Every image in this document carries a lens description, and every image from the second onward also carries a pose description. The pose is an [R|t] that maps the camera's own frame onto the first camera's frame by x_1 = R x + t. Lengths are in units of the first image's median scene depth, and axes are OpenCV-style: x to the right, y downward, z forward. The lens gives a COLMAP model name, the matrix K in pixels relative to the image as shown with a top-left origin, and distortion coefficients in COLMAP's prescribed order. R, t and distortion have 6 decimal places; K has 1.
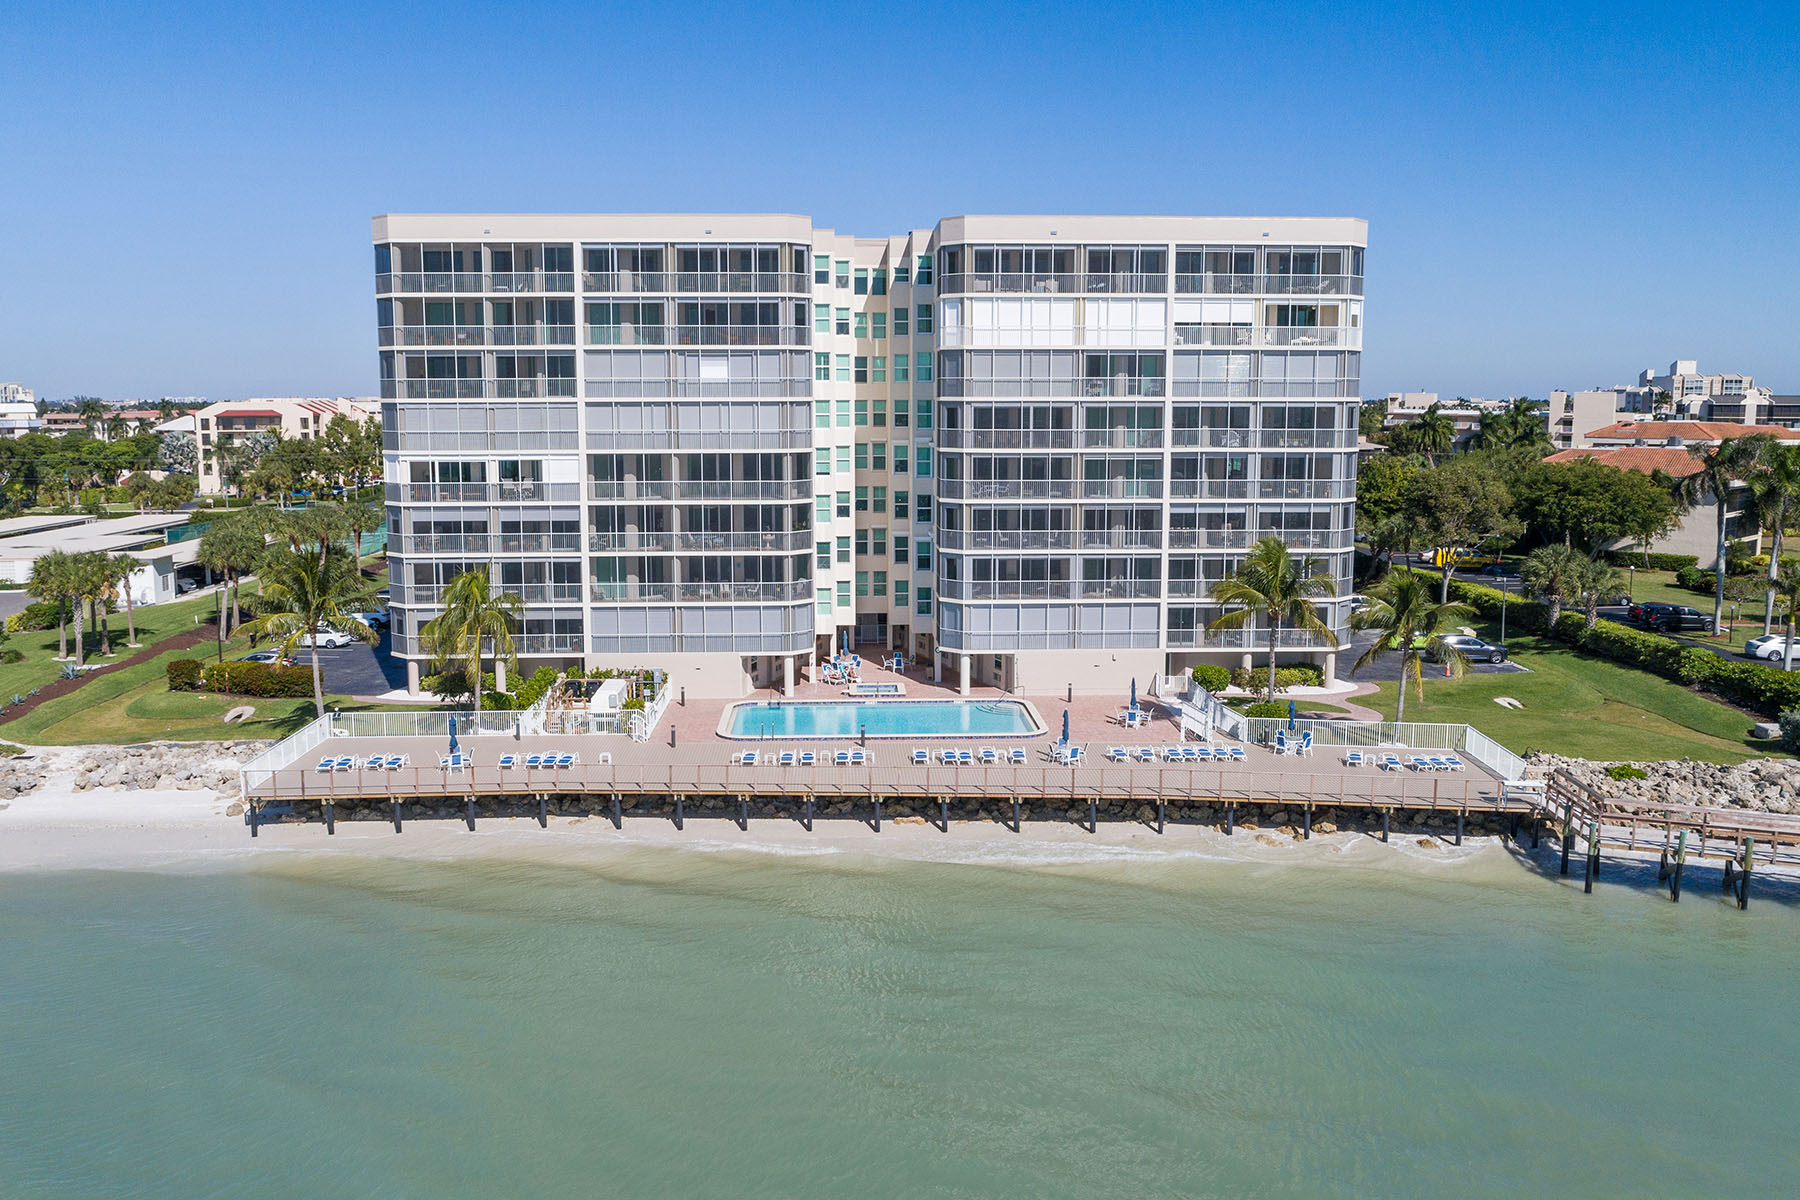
lens RADIAL K [[1484.8, 0, 900.0], [0, 1484.8, 600.0], [0, 0, 1]] dist [-0.007051, 0.004388]
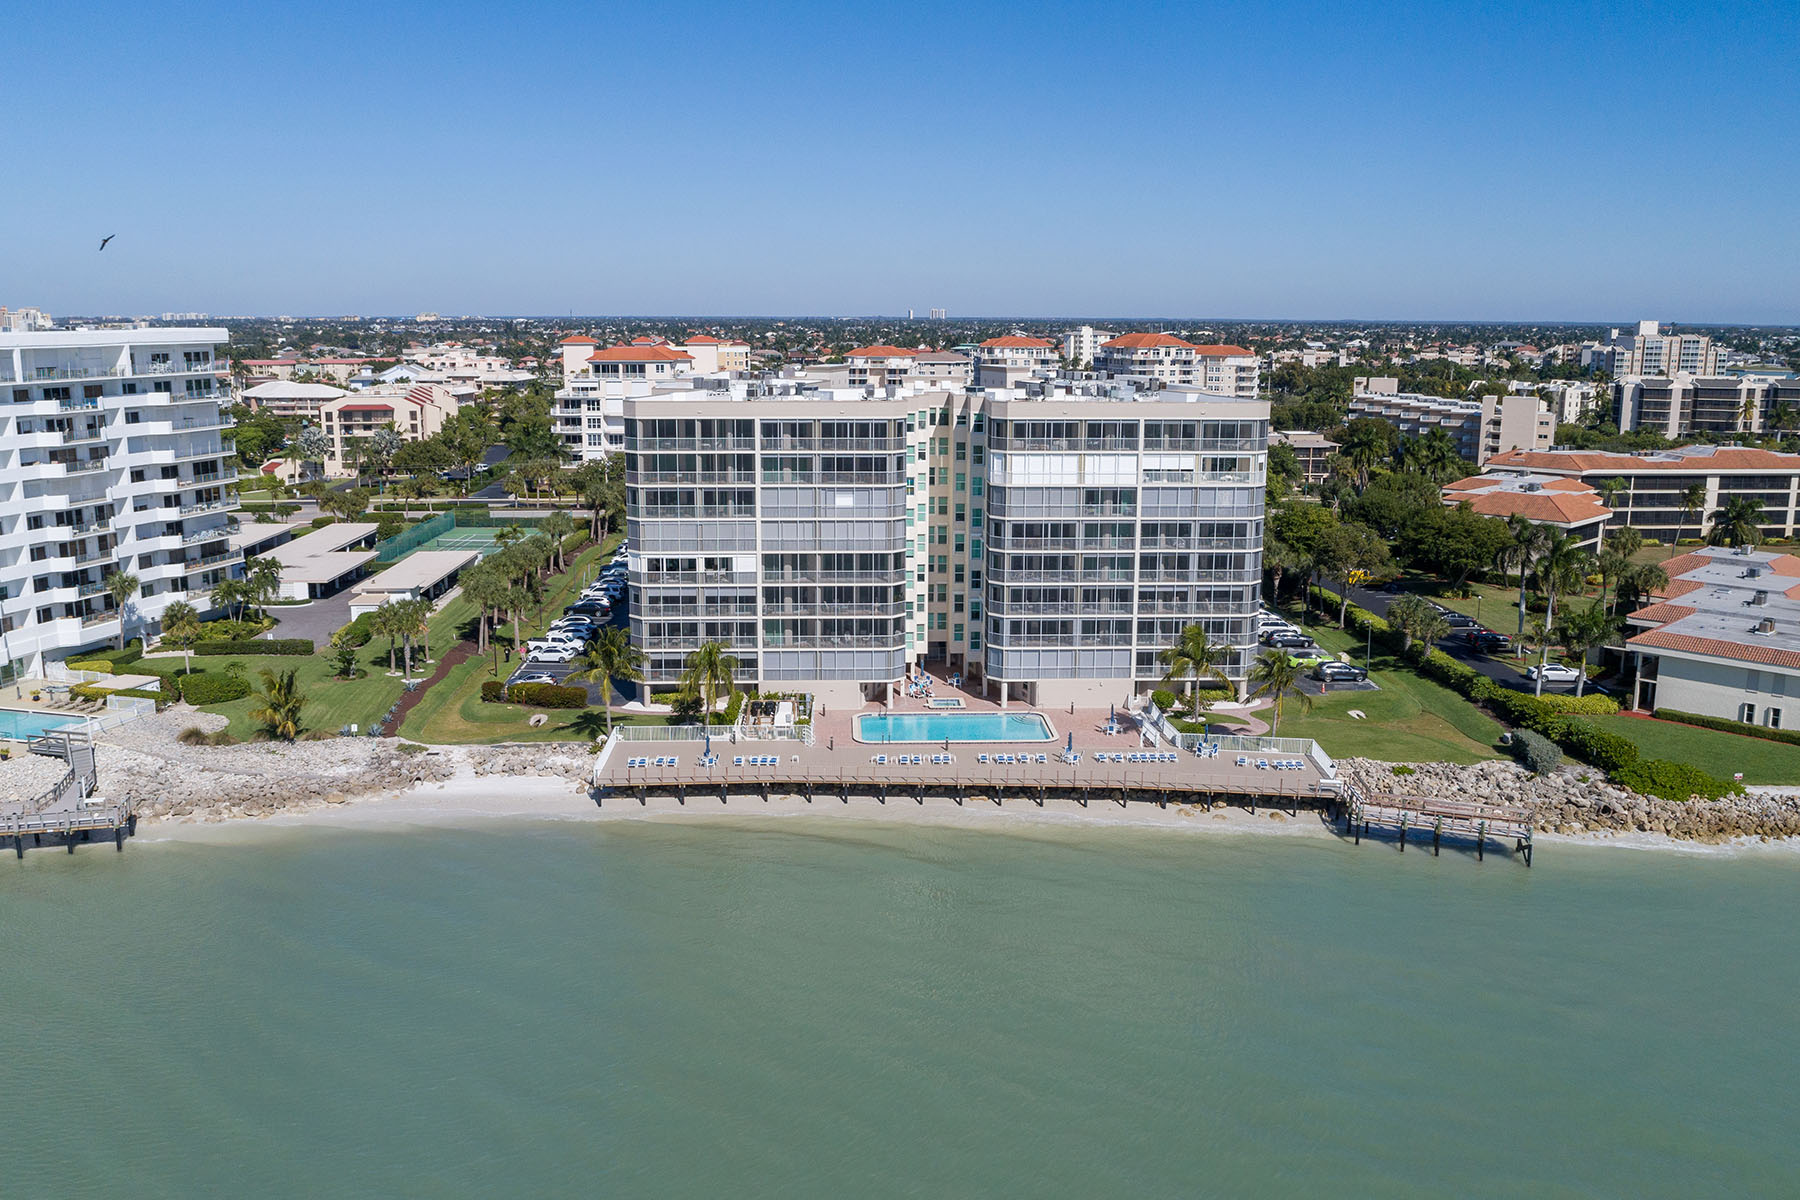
lens RADIAL K [[1484.8, 0, 900.0], [0, 1484.8, 600.0], [0, 0, 1]] dist [-0.007051, 0.004388]
pose [[0.999987, 0.004708, 0.001800, -0.068823], [-0.004803, 0.998340, 0.057390, -0.138322], [-0.001527, -0.057397, 0.998350, -0.541736]]
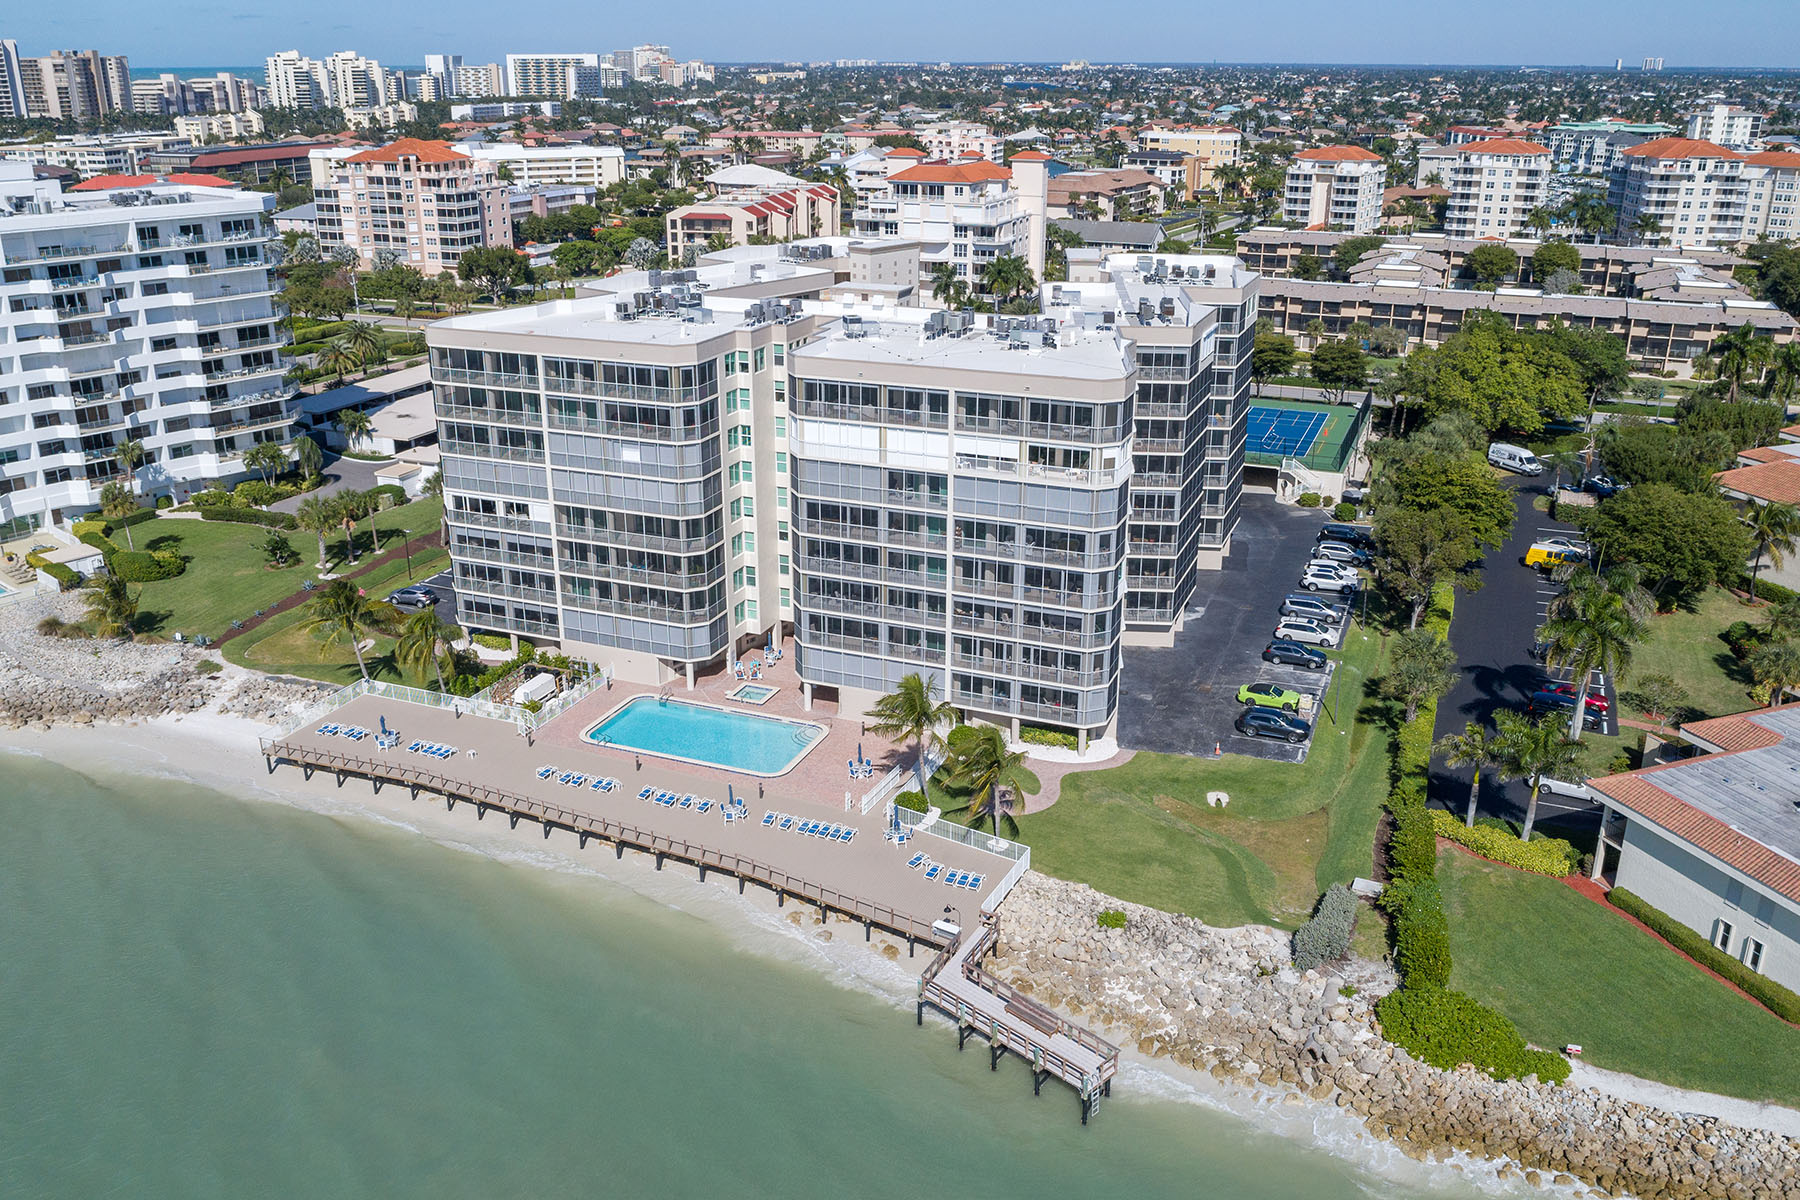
lens RADIAL K [[1511.6, 0, 900.0], [0, 1511.6, 600.0], [0, 0, 1]] dist [-0.020604, 0.003547]
pose [[0.909264, 0.144986, -0.390152, 0.640681], [-0.058436, 0.972552, 0.225228, -0.344364], [0.412098, -0.181993, 0.892779, -0.142422]]
